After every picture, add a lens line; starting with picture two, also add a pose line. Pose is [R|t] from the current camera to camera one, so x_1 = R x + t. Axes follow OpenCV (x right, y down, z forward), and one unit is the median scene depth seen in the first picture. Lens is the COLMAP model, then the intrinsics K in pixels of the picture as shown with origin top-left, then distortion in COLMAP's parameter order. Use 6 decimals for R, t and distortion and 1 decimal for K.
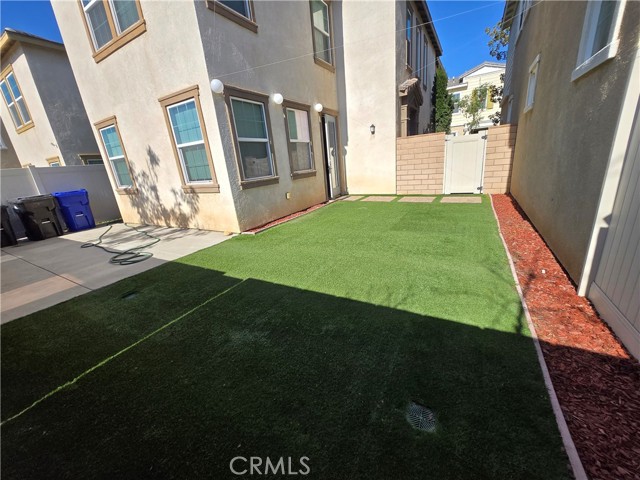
lens RADIAL K [[252.1, 0, 321.2], [0, 252.1, 239.4], [0, 0, 1]] dist [0.000136, -0.000154]
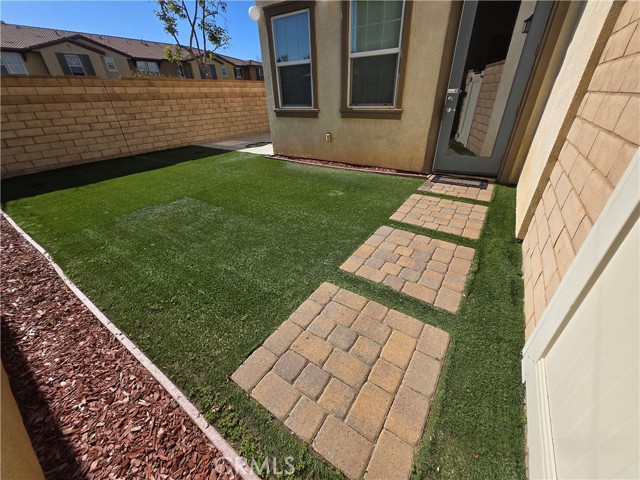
lens RADIAL K [[252.1, 0, 322.6], [0, 252.1, 241.3], [0, 0, 1]] dist [0.000136, -0.000154]
pose [[-0.072547, 0.574571, -0.815233, 0.713034], [-0.266149, 0.776594, 0.571023, -0.362908], [0.961198, 0.258400, 0.096582, 0.965285]]
